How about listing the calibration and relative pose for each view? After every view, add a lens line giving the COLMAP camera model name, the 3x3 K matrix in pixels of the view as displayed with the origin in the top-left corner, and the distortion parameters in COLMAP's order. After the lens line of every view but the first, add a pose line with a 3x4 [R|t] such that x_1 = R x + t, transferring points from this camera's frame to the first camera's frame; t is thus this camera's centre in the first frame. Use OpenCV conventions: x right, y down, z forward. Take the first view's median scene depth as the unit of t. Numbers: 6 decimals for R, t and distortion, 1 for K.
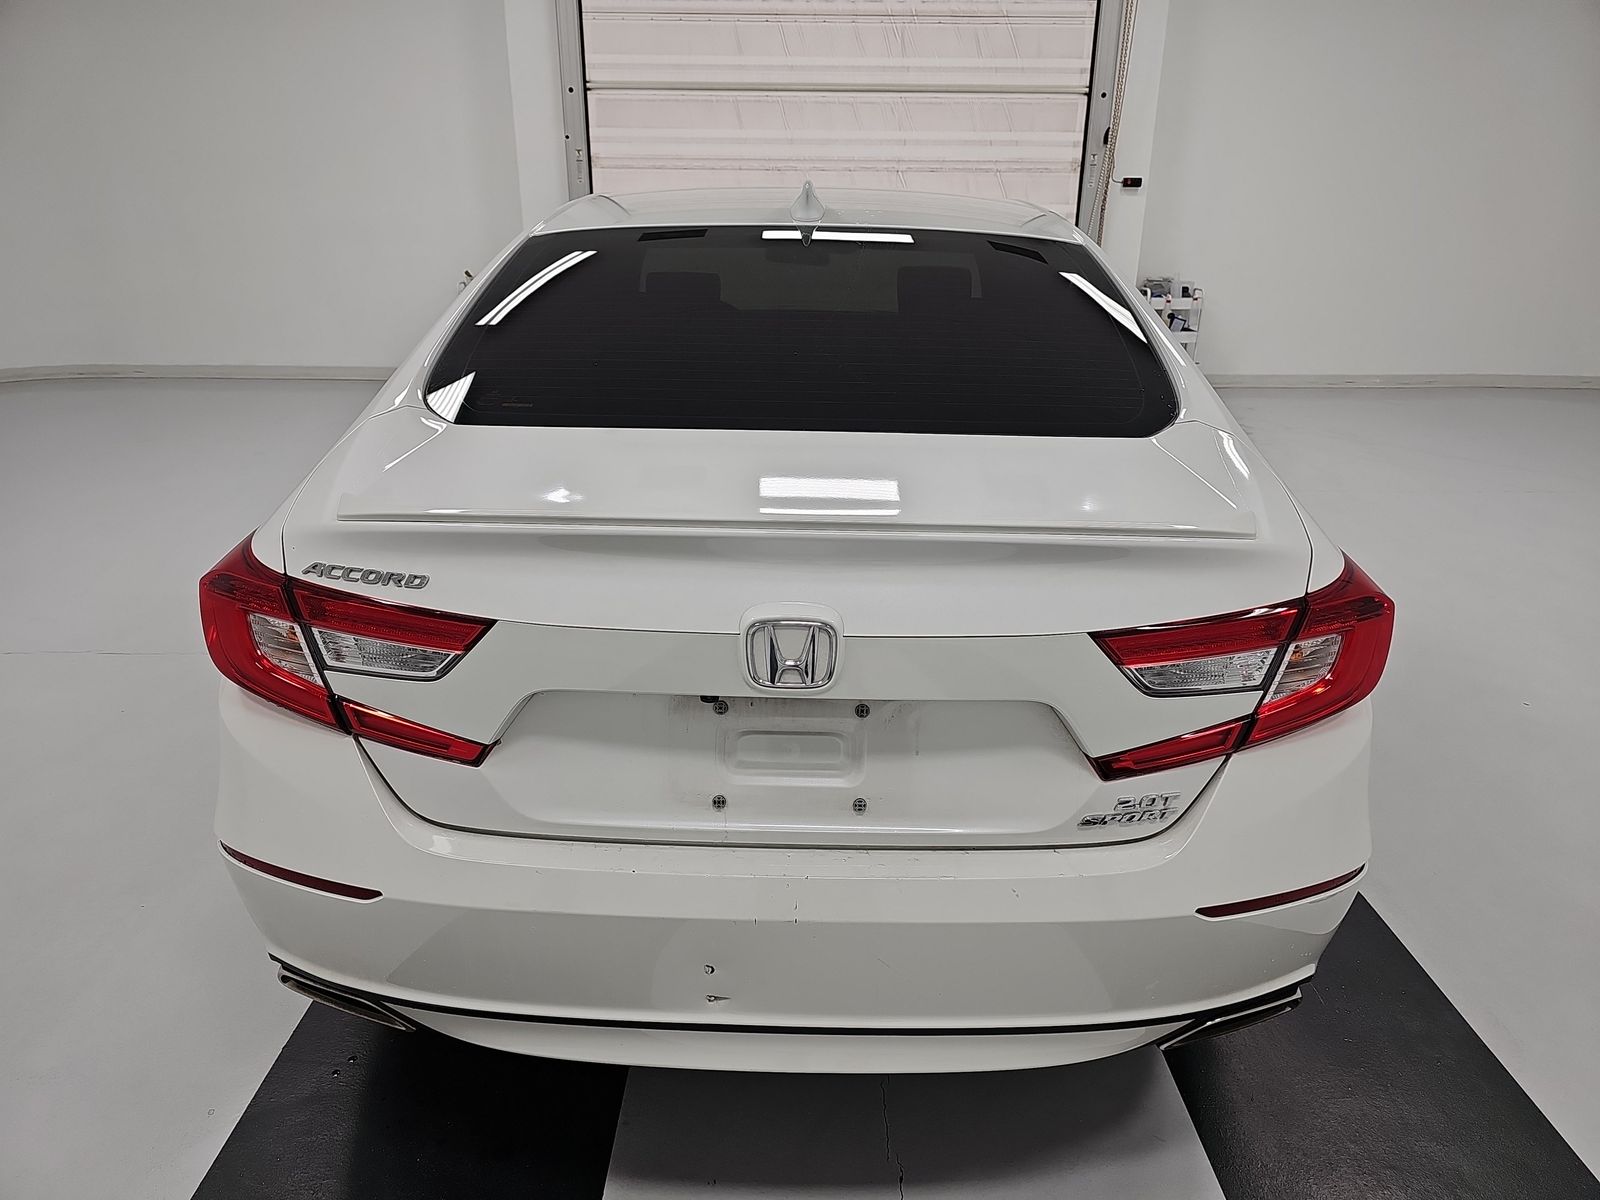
lens RADIAL K [[1093.8, 0, 797.3], [0, 1093.8, 608.9], [0, 0, 1]] dist [0.052797, -0.045126]
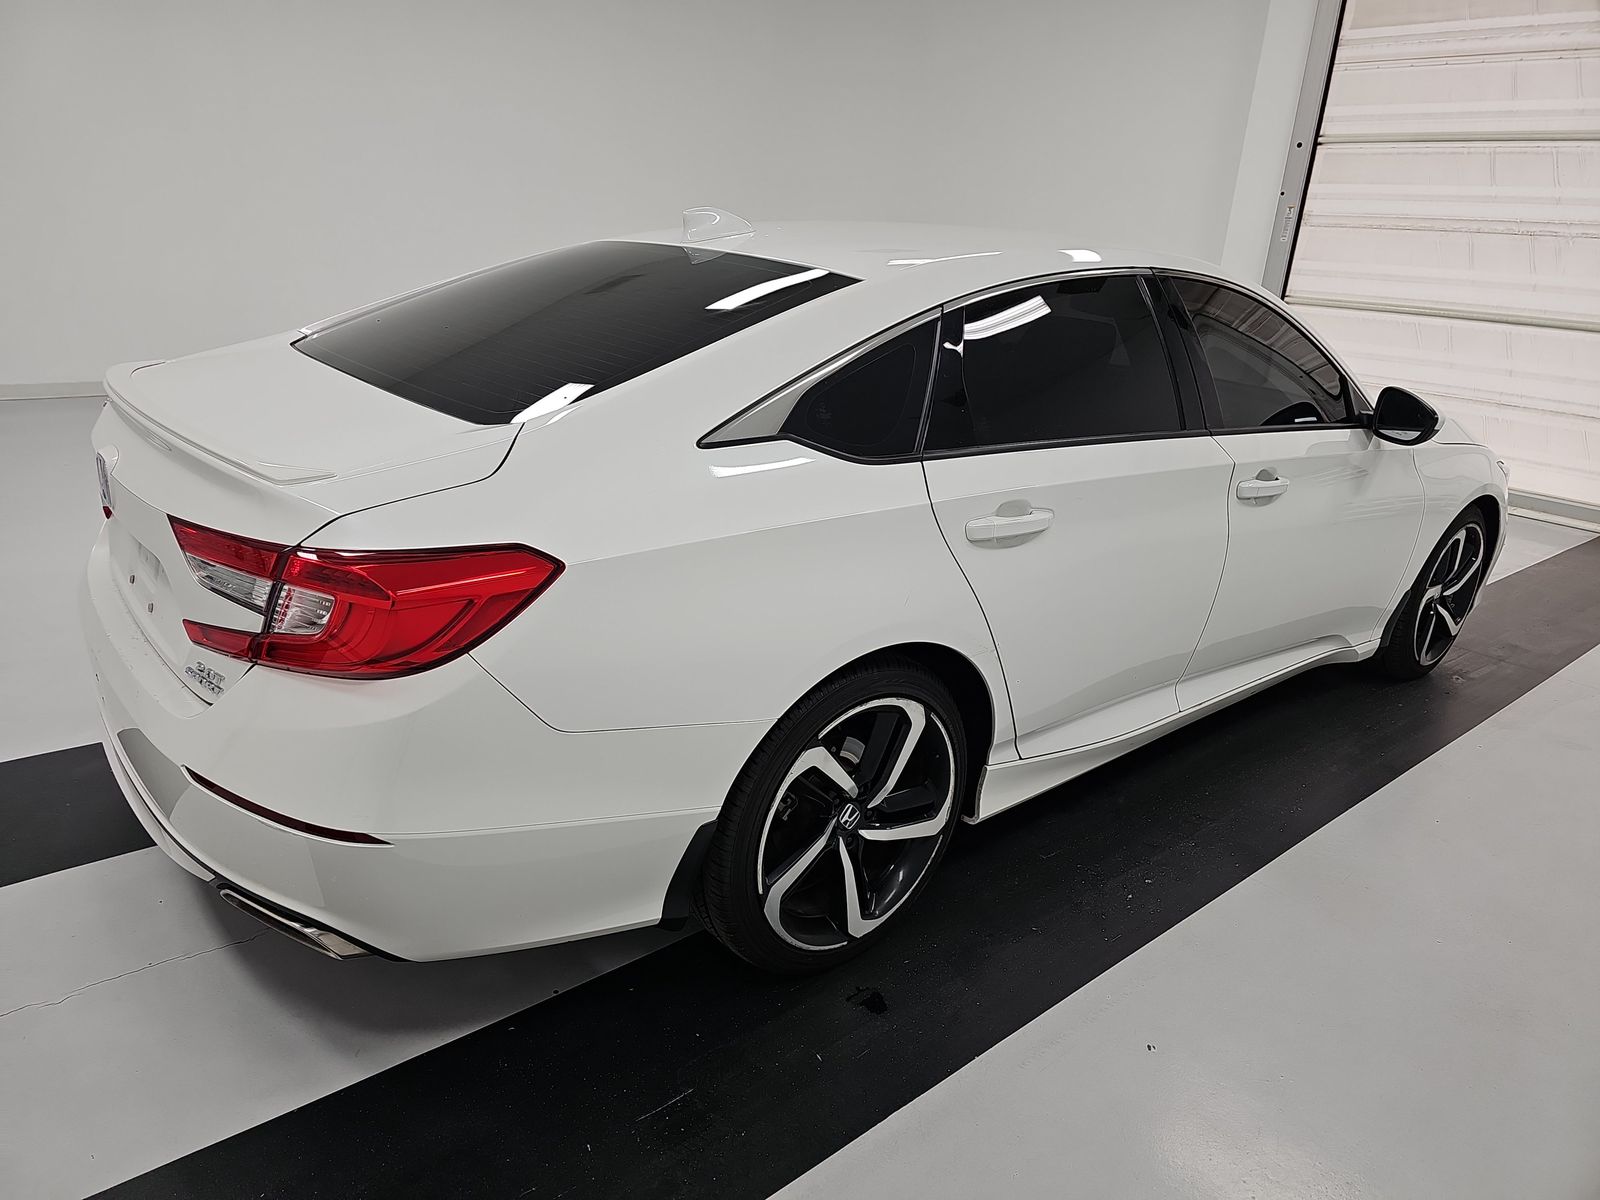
lens RADIAL K [[1093.8, 0, 736.4], [0, 1093.8, 579.4], [0, 0, 1]] dist [0.052797, -0.045126]
pose [[0.637543, 0.265637, -0.723171, 0.271620], [-0.313006, 0.947024, 0.071919, -0.037983], [0.703965, 0.180505, 0.686914, 0.082666]]
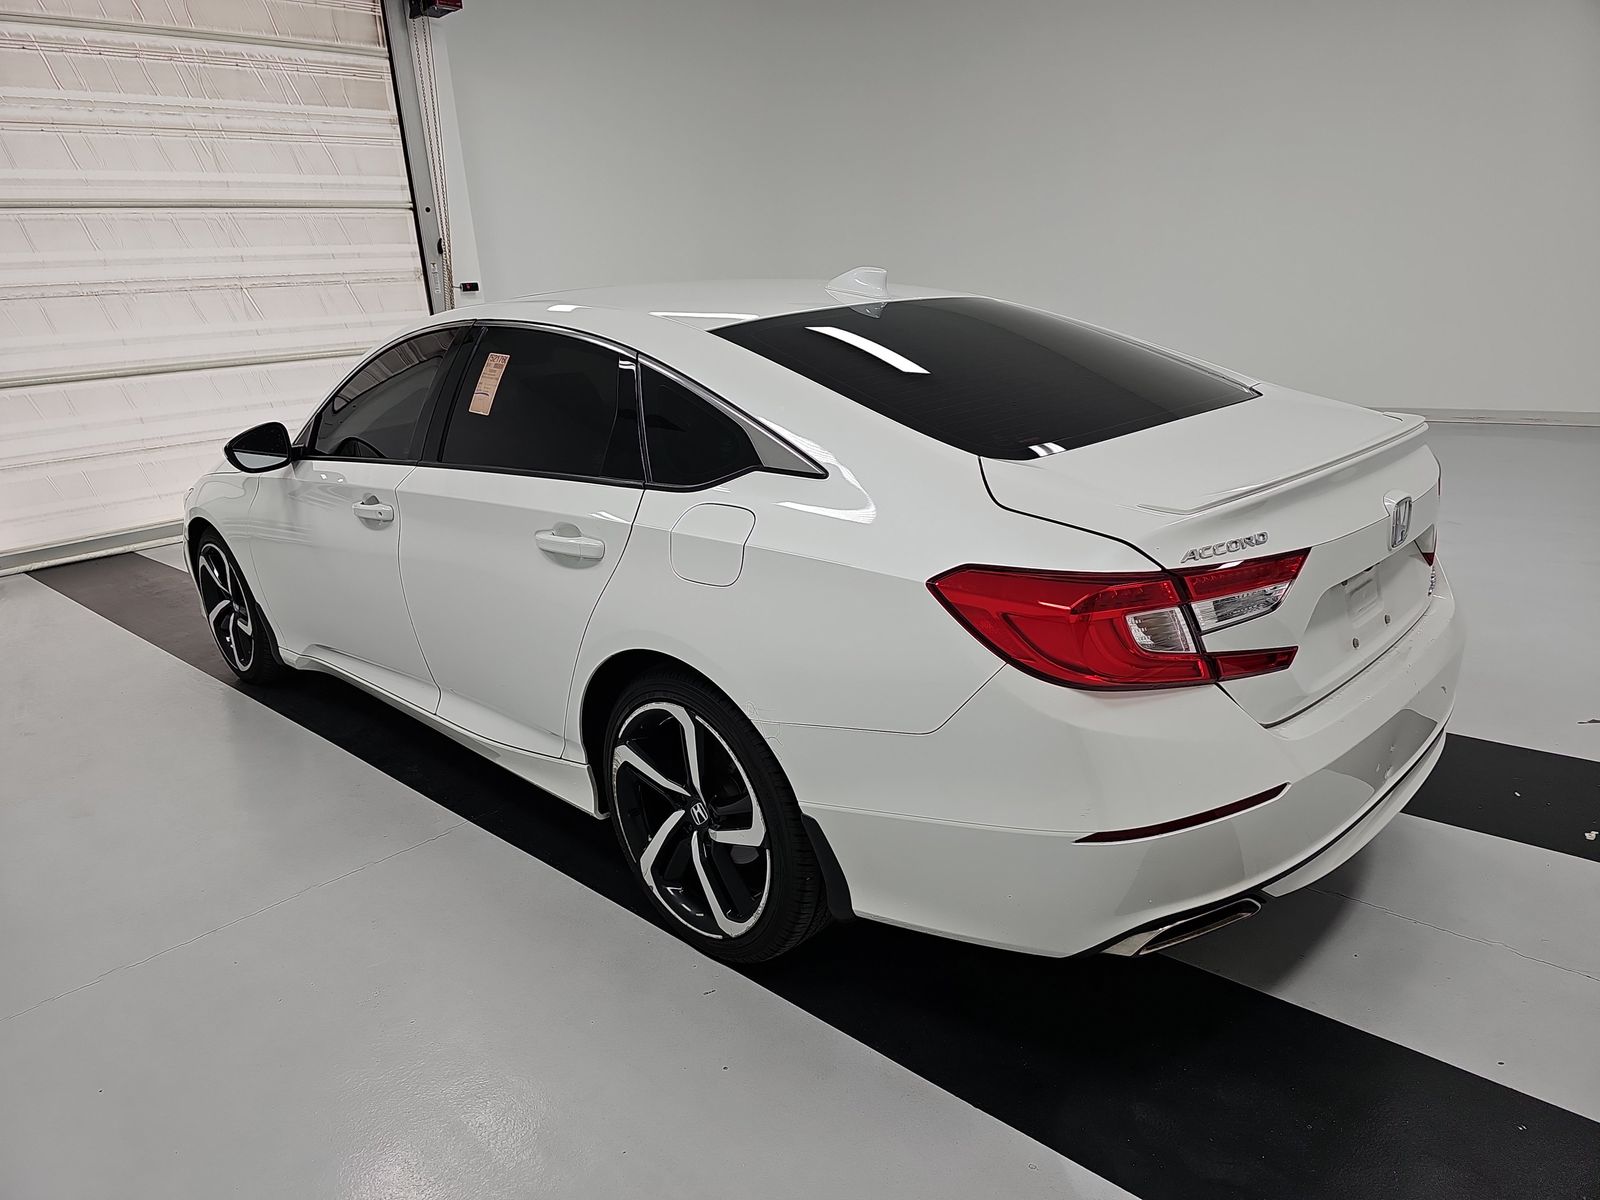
lens RADIAL K [[1093.8, 0, 786.7], [0, 1093.8, 602.0], [0, 0, 1]] dist [0.052797, -0.045126]
pose [[0.705221, -0.252078, 0.662661, -0.277020], [0.311891, 0.949665, 0.029333, -0.028749], [-0.636701, 0.185992, 0.748344, 0.054034]]
